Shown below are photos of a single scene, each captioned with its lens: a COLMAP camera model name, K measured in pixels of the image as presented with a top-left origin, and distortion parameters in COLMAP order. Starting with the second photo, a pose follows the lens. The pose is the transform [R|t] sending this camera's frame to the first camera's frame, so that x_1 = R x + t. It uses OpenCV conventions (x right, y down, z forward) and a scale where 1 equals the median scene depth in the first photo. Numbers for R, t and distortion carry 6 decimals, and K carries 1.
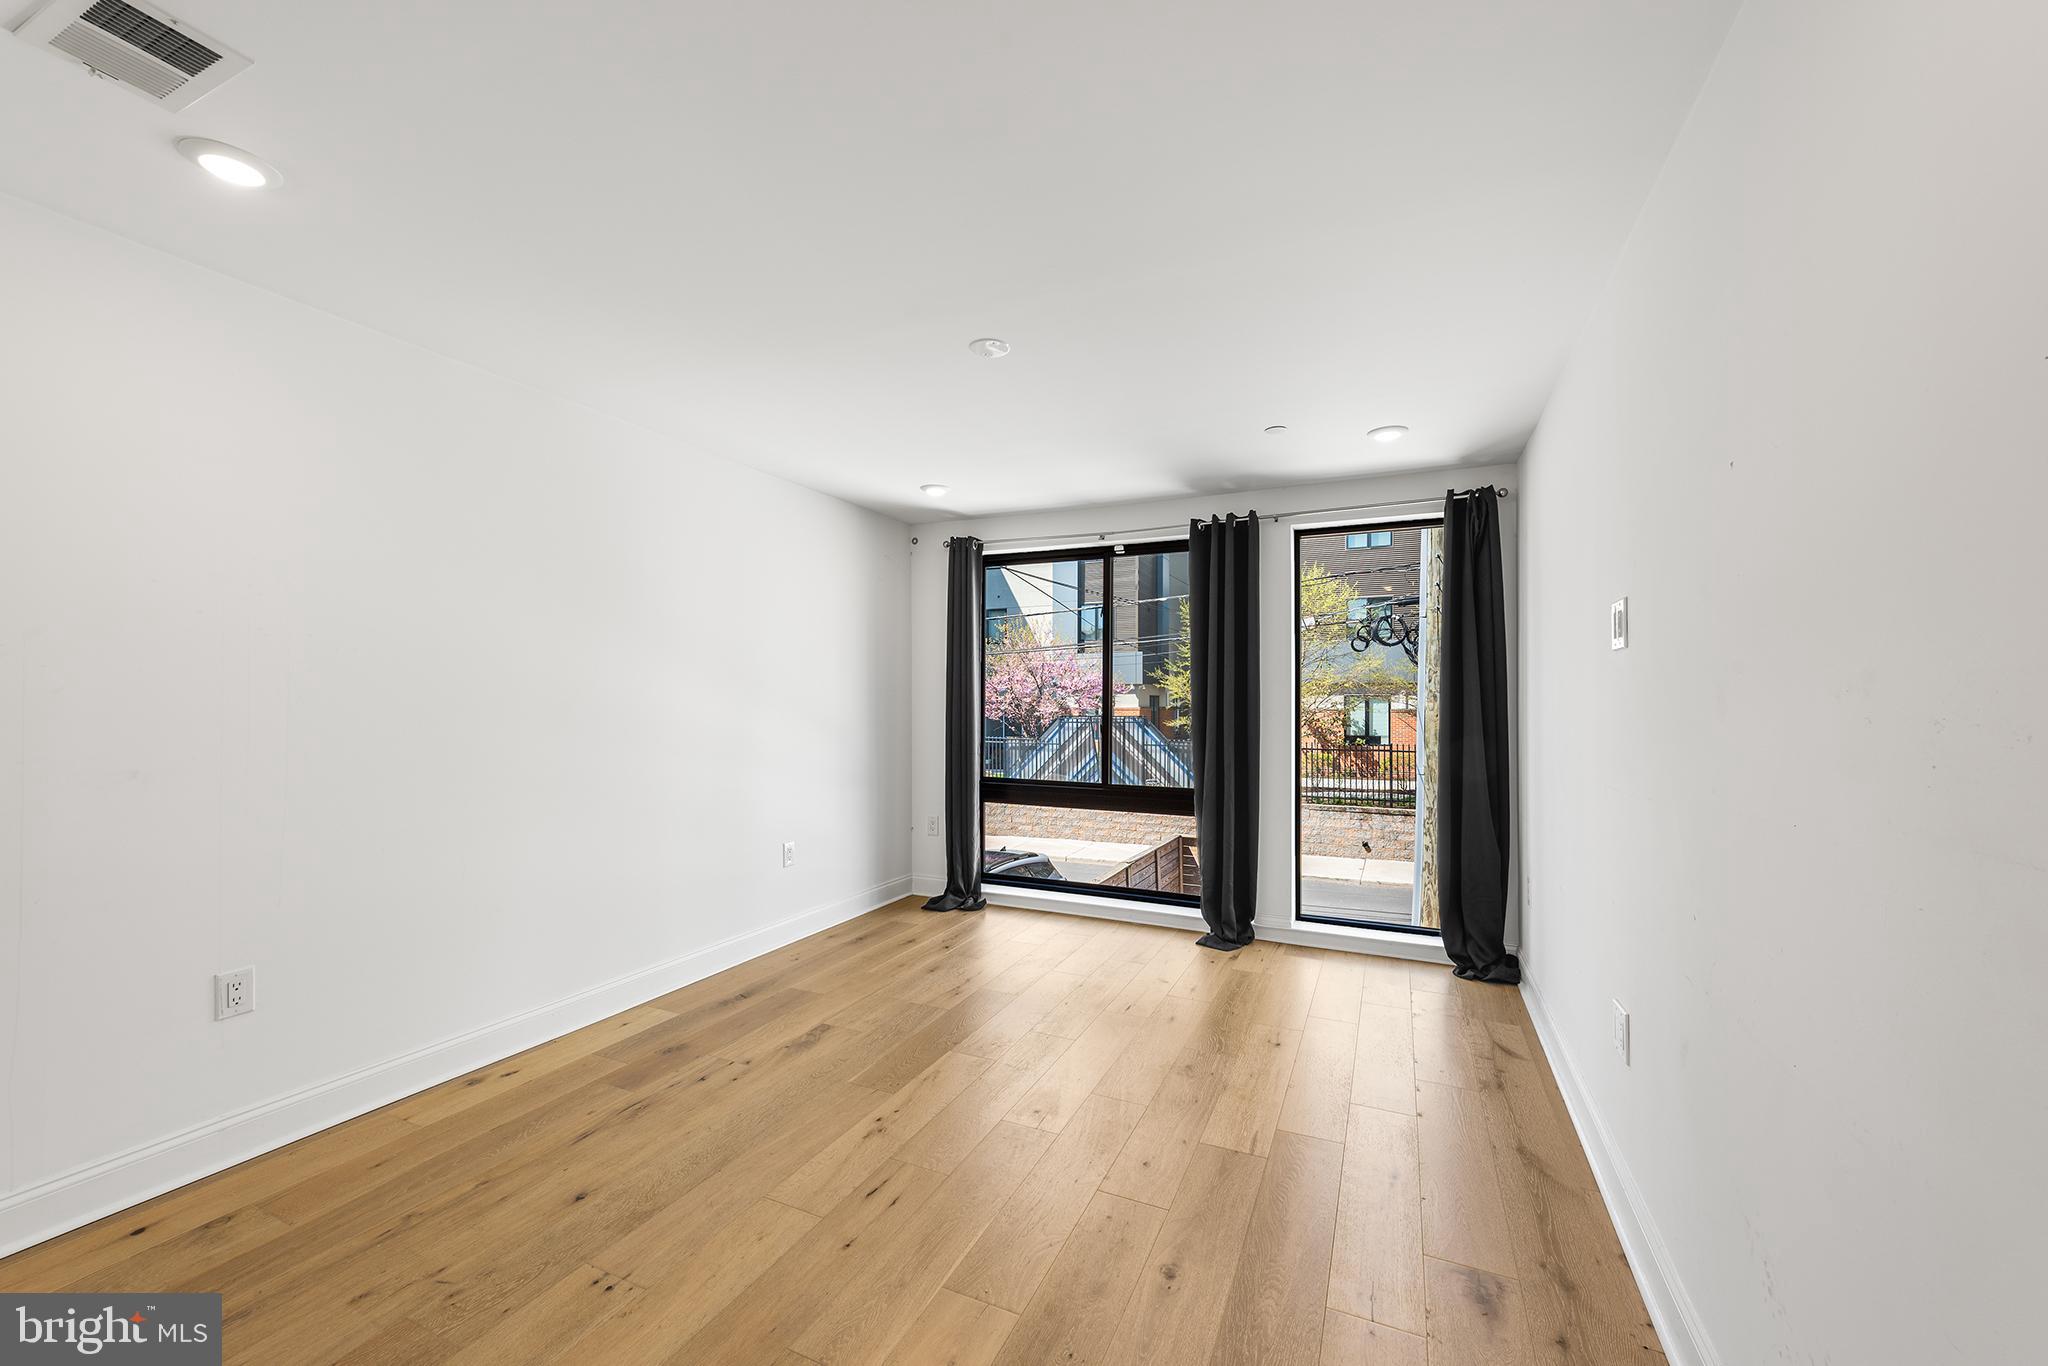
lens RADIAL K [[810.6, 0, 1007.5], [0, 810.6, 684.7], [0, 0, 1]] dist [0.011502, -0.003762]
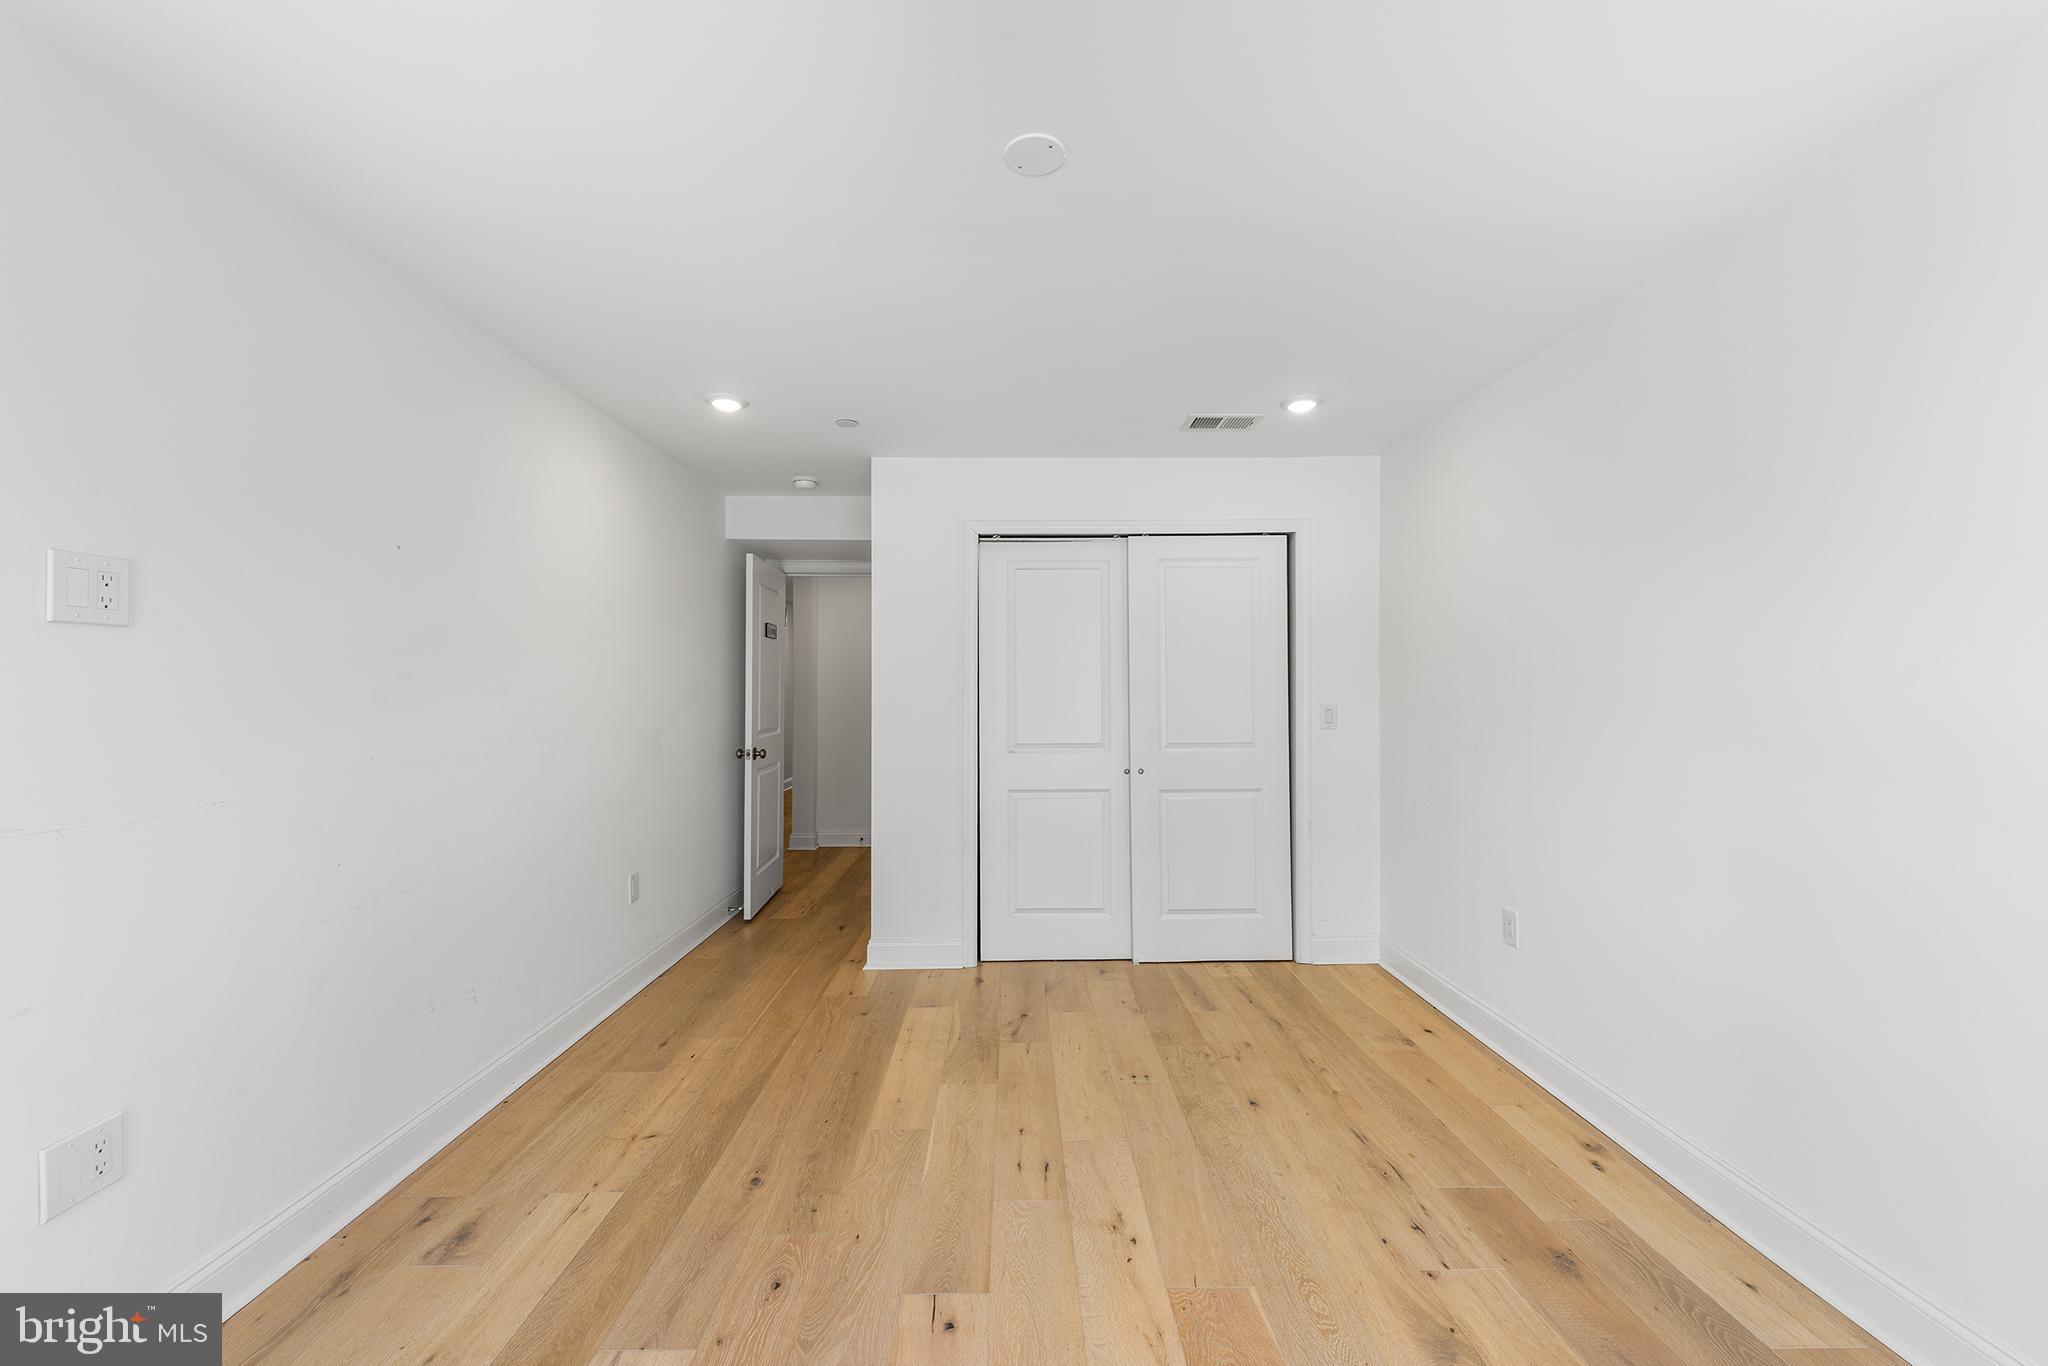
lens RADIAL K [[810.6, 0, 1023.5], [0, 810.6, 688.0], [0, 0, 1]] dist [0.011502, -0.003762]
pose [[-0.889831, -0.005263, -0.456260, 0.328084], [0.005625, 0.999731, -0.022503, 0.029986], [0.456255, -0.022590, -0.889562, 1.861129]]
